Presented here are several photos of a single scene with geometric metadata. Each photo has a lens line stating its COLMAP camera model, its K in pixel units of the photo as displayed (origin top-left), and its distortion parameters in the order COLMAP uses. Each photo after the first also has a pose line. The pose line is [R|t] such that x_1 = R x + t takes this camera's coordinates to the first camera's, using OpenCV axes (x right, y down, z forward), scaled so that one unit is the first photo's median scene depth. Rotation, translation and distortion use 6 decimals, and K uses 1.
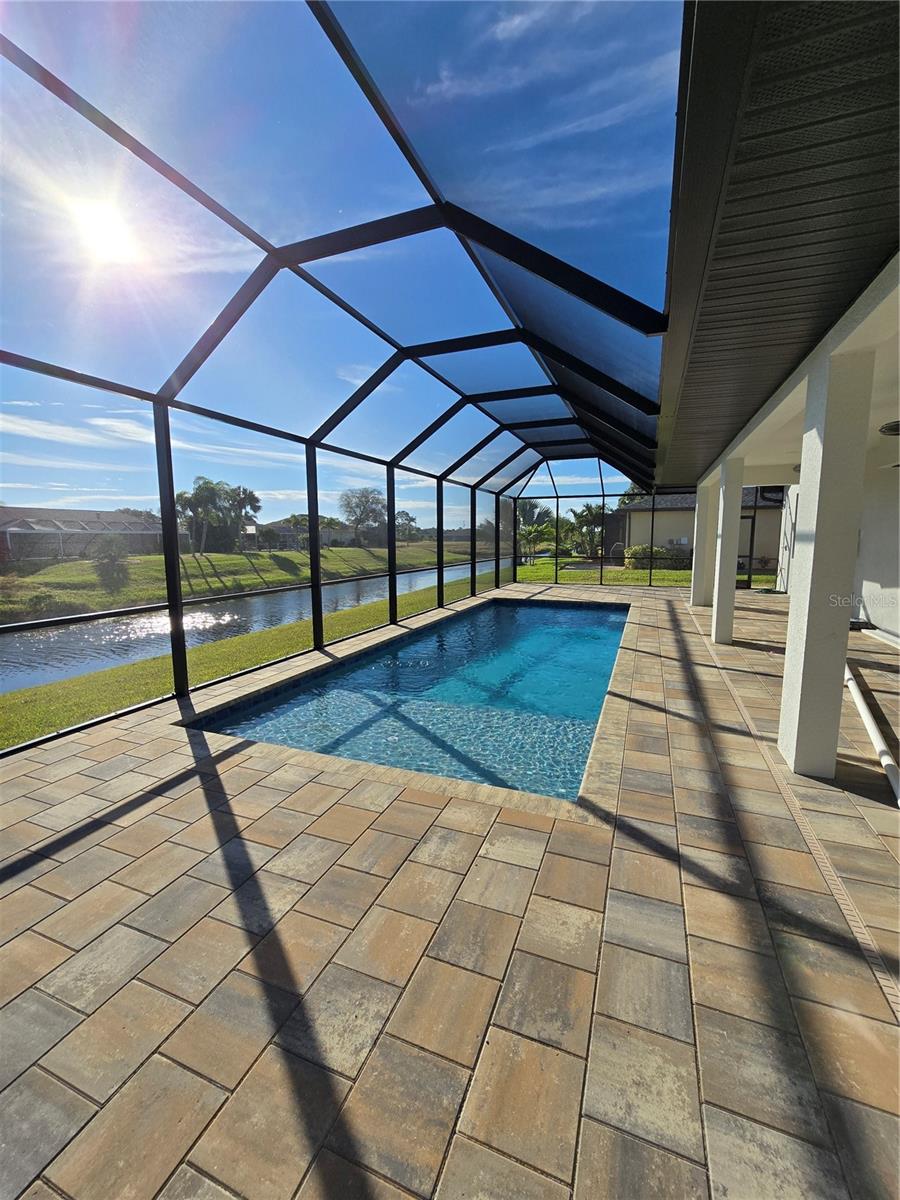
lens RADIAL K [[487.8, 0, 450.0], [0, 487.8, 600.0], [0, 0, 1]] dist [-0.000007, -0.000009]
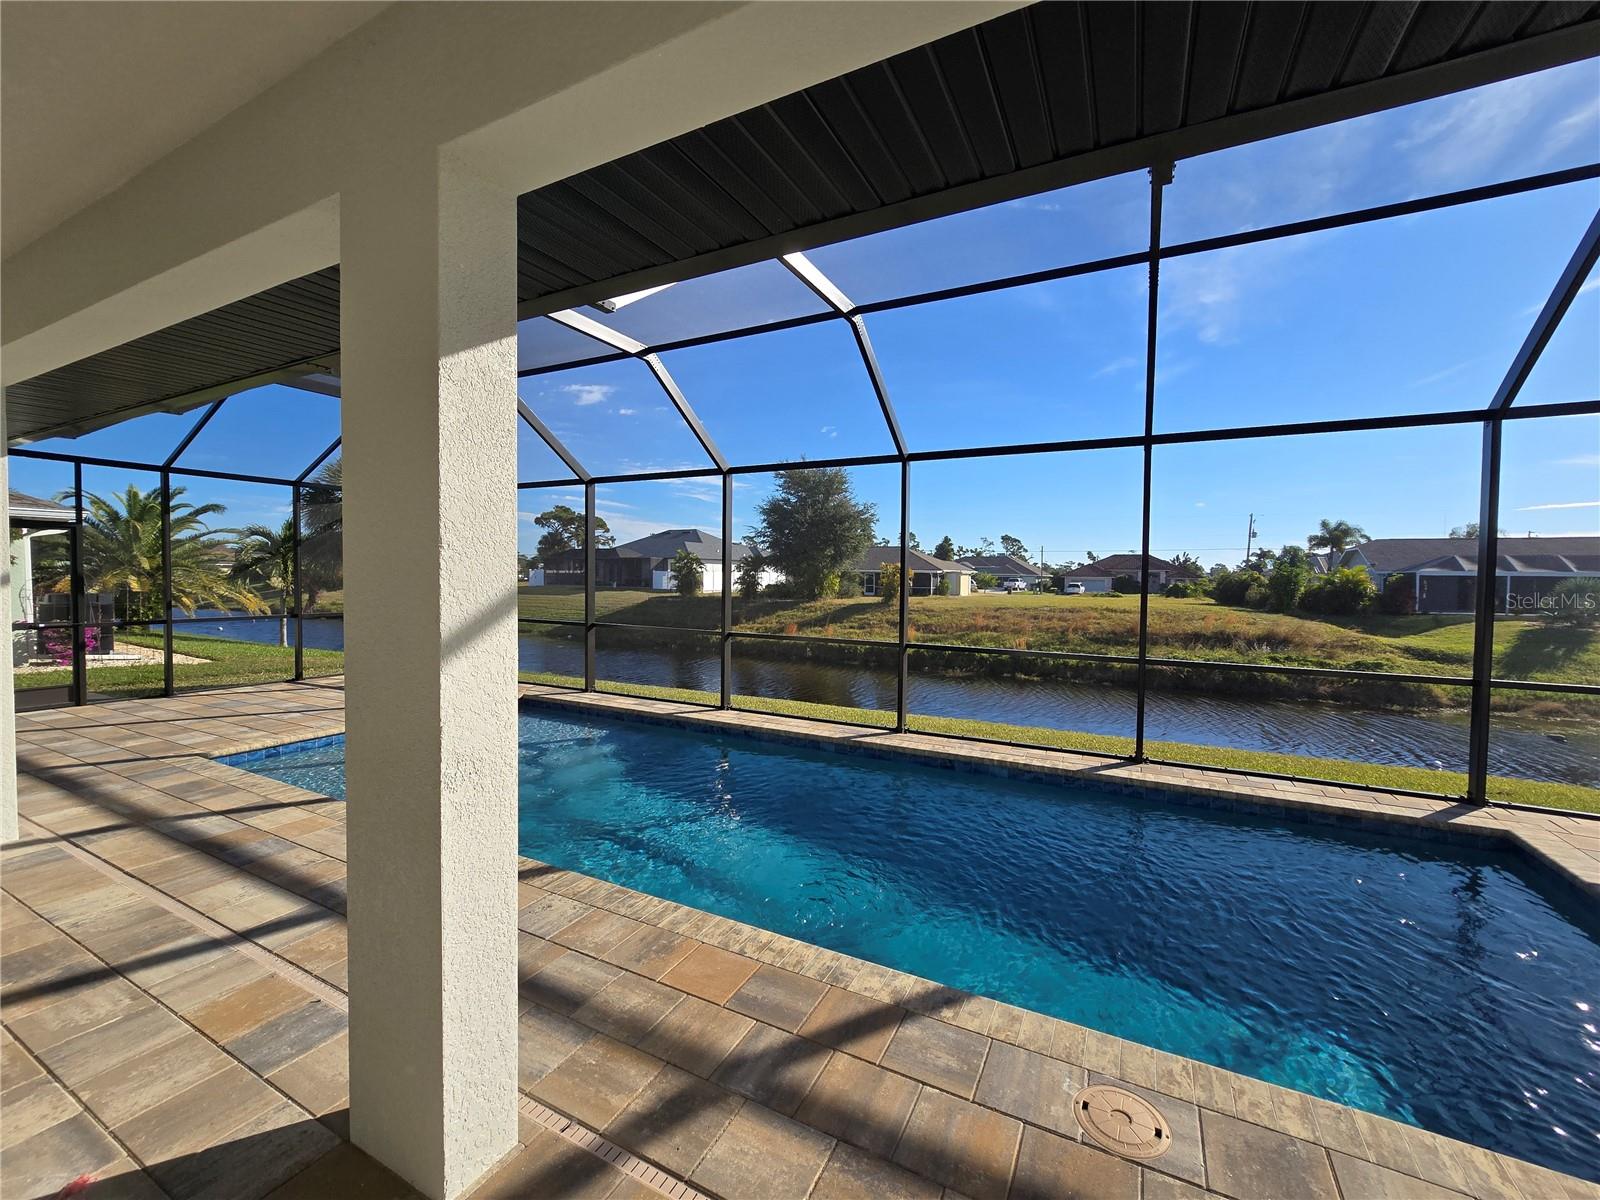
lens RADIAL K [[650.3, 0, 800.0], [0, 650.3, 600.0], [0, 0, 1]] dist [-0.000007, -0.000009]
pose [[-0.096838, 0.039837, -0.994503, 1.288890], [-0.138793, 0.988895, 0.053127, -0.250391], [0.985575, 0.143175, -0.090234, 1.865282]]
